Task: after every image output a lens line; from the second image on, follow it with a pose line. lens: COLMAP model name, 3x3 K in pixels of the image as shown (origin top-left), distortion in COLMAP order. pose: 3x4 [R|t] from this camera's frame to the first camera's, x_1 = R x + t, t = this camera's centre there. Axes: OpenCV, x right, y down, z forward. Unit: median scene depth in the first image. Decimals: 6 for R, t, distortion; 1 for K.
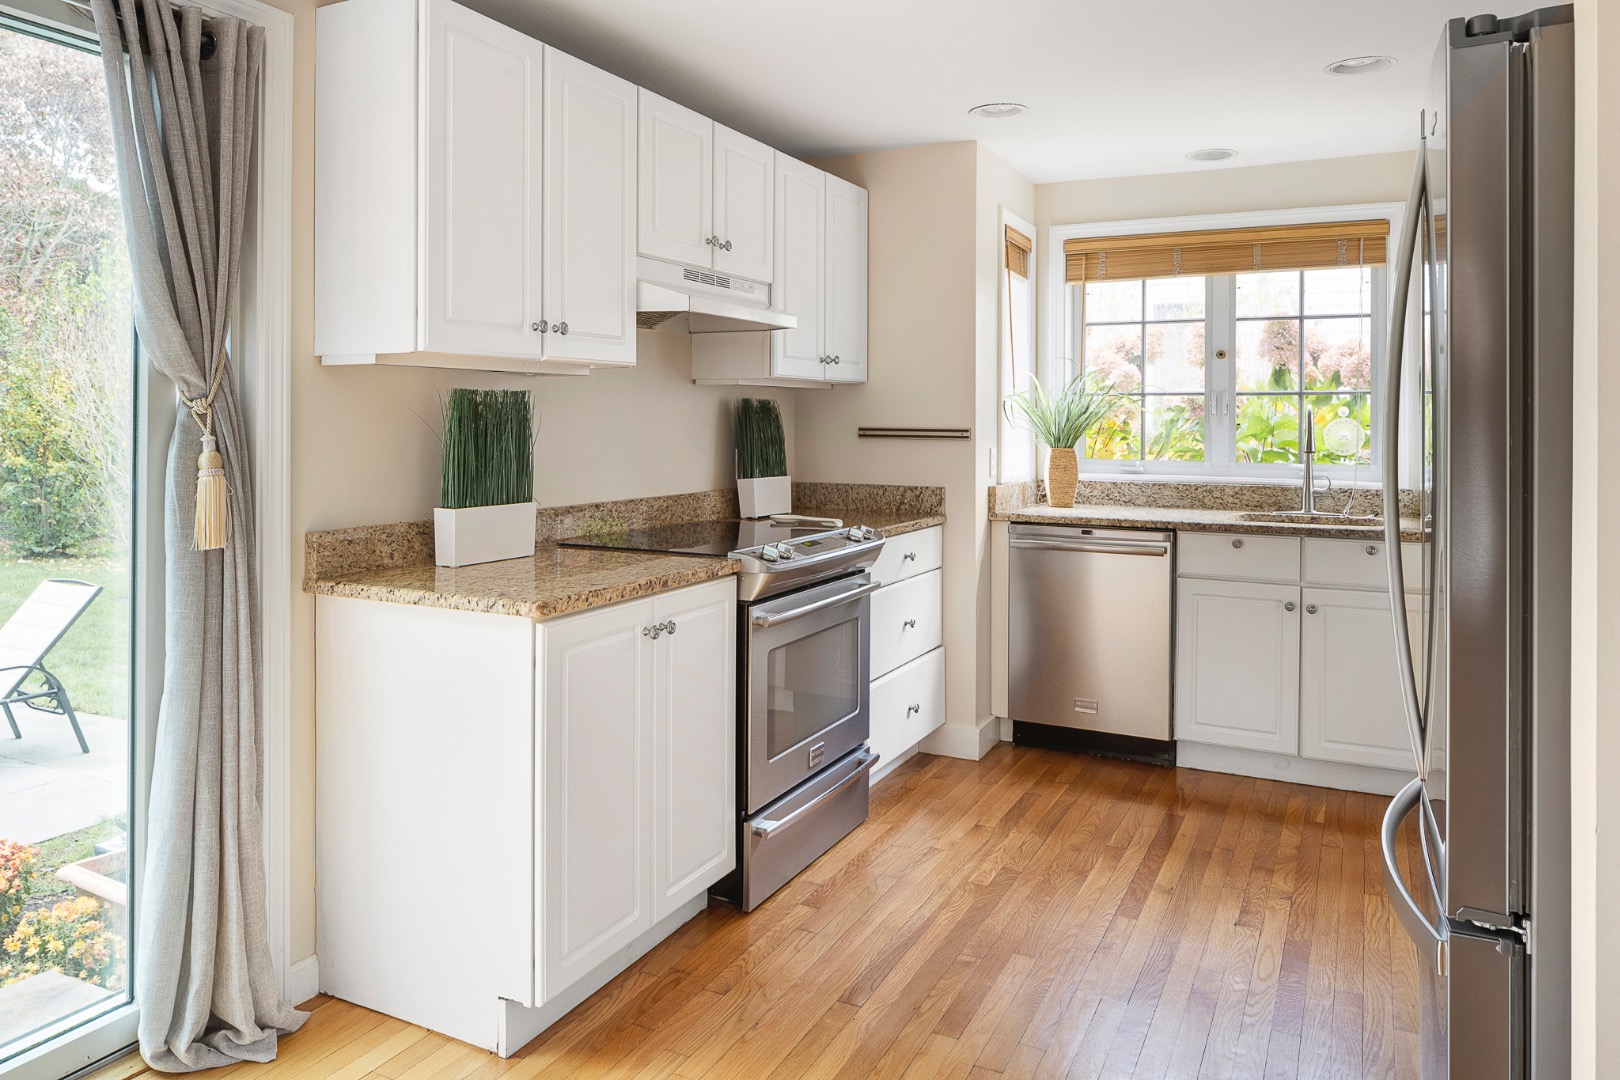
lens RADIAL K [[1102.9, 0, 808.5], [0, 1102.9, 413.6], [0, 0, 1]] dist [-0.010892, 0.000444]
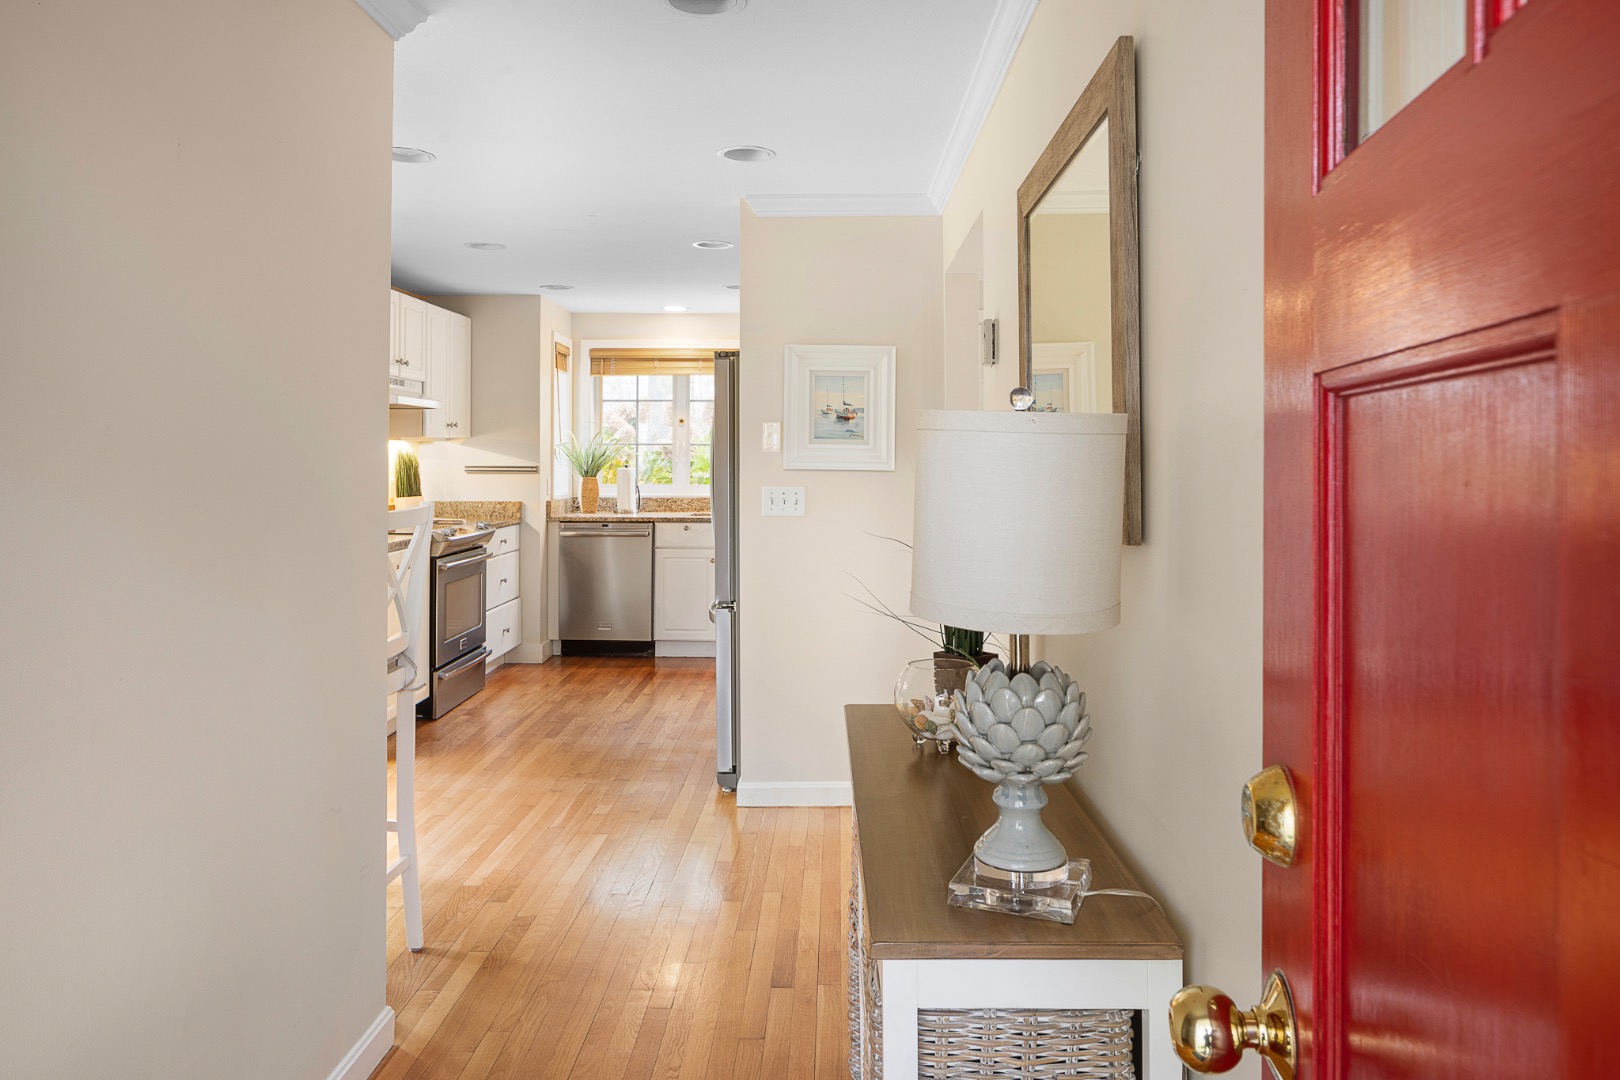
lens RADIAL K [[1134.7, 0, 804.6], [0, 1134.7, 460.7], [0, 0, 1]] dist [-0.004276, -0.000472]
pose [[0.906700, -0.003898, 0.421758, -0.220740], [-0.000849, 0.999938, 0.011068, -0.014364], [-0.421776, -0.010394, 0.906641, -0.768909]]
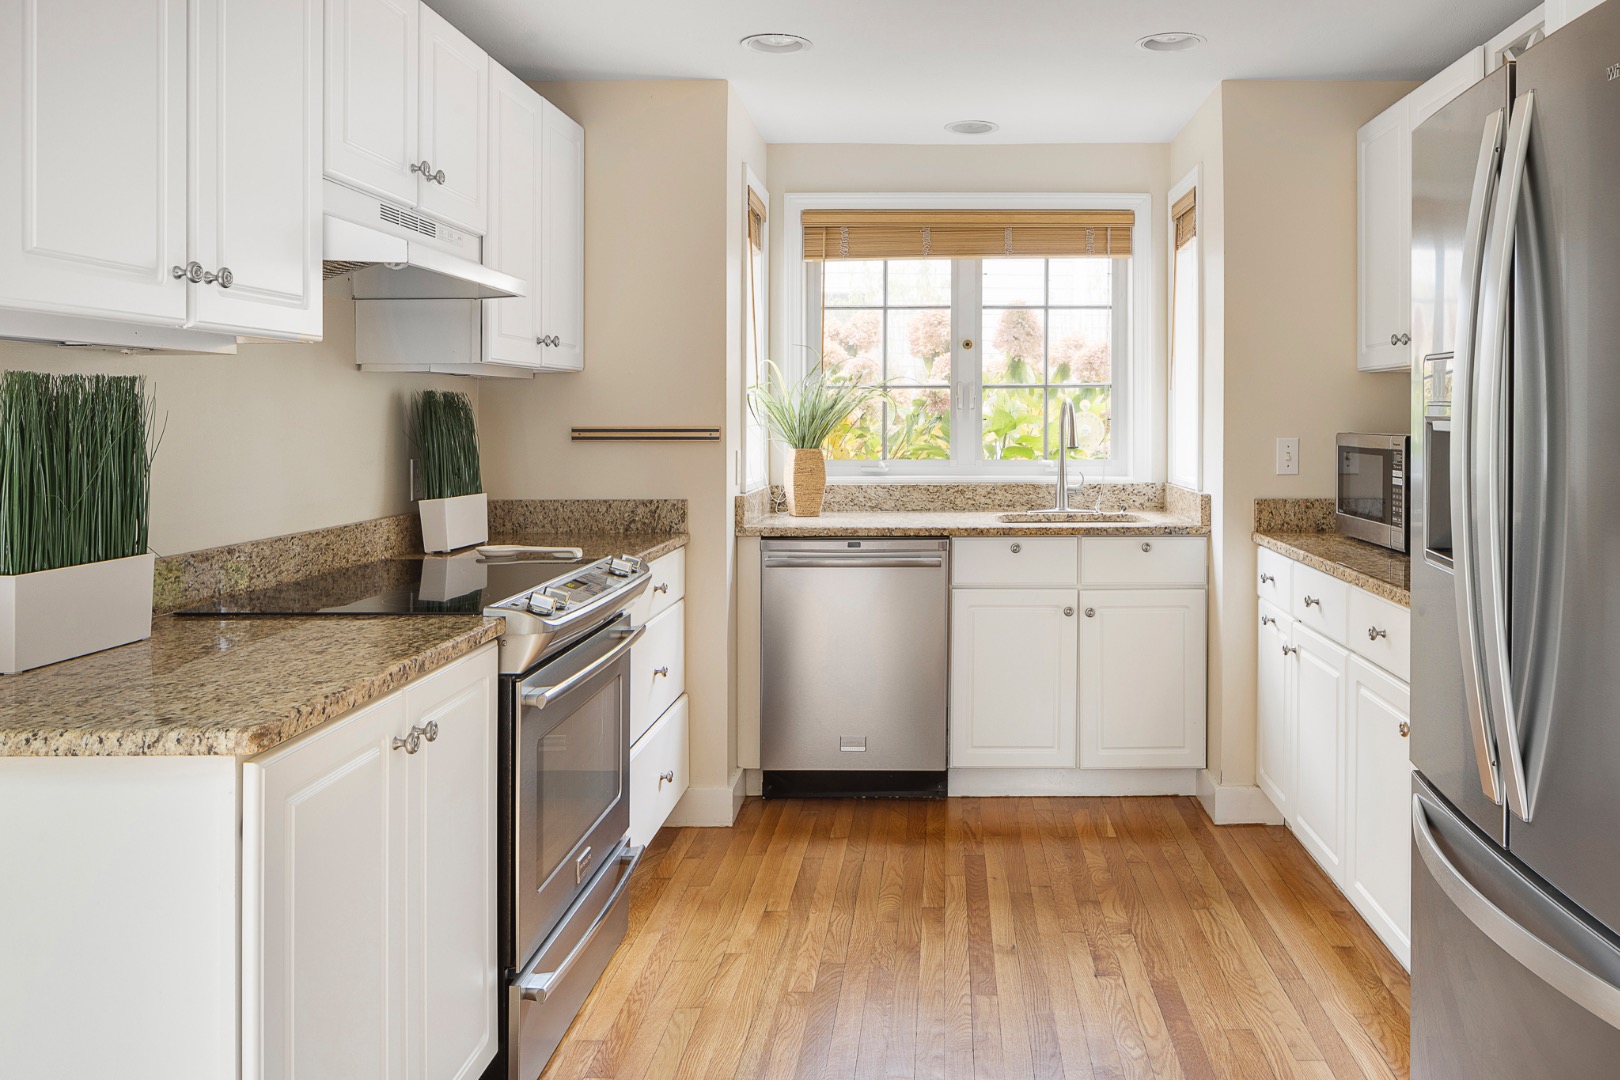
lens RADIAL K [[1175.3, 0, 948.6], [0, 1175.3, 413.5], [0, 0, 1]] dist [-0.003398, 0.000028]
pose [[0.888781, -0.007427, 0.458272, -0.109645], [0.005791, 0.999971, 0.004975, -0.000352], [-0.458296, -0.001768, 0.888798, 0.142849]]
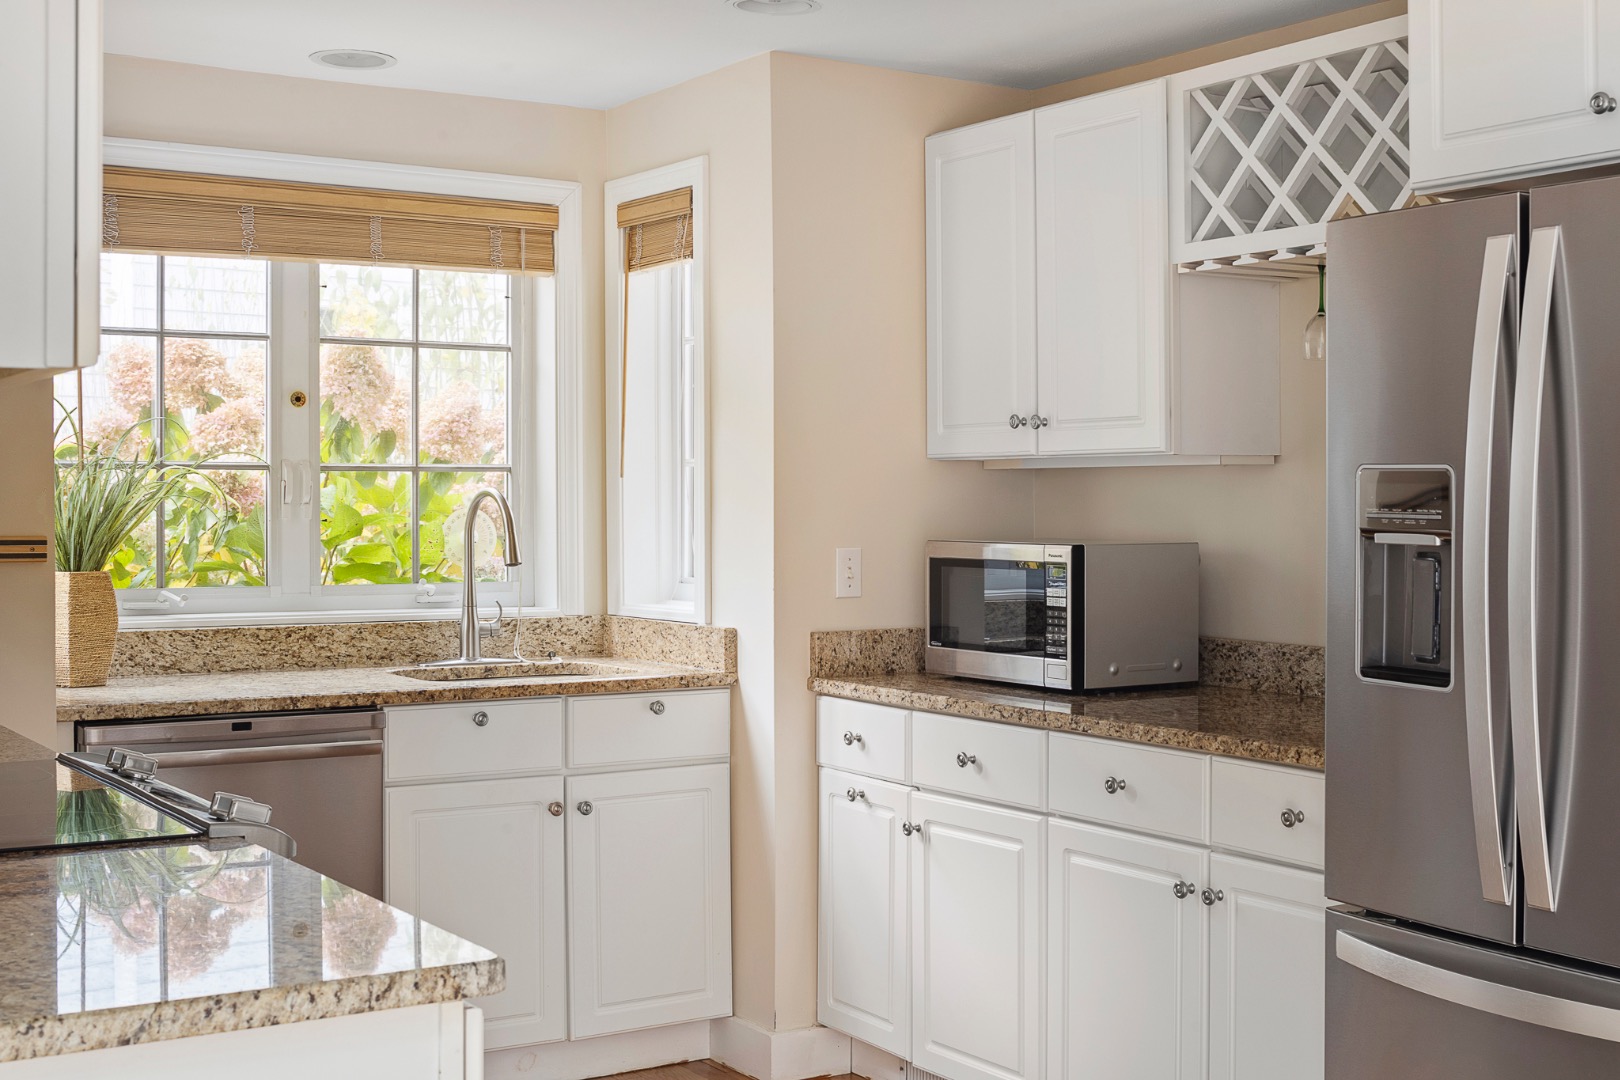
lens RADIAL K [[2078.0, 0, 809.5], [0, 2078.0, 507.9], [0, 0, 1]] dist [-0.017851, -0.000458]
pose [[0.502730, -0.007860, 0.864408, -0.495676], [-0.002743, 0.999939, 0.010688, -0.010756], [-0.864439, -0.007745, 0.502677, 0.258932]]
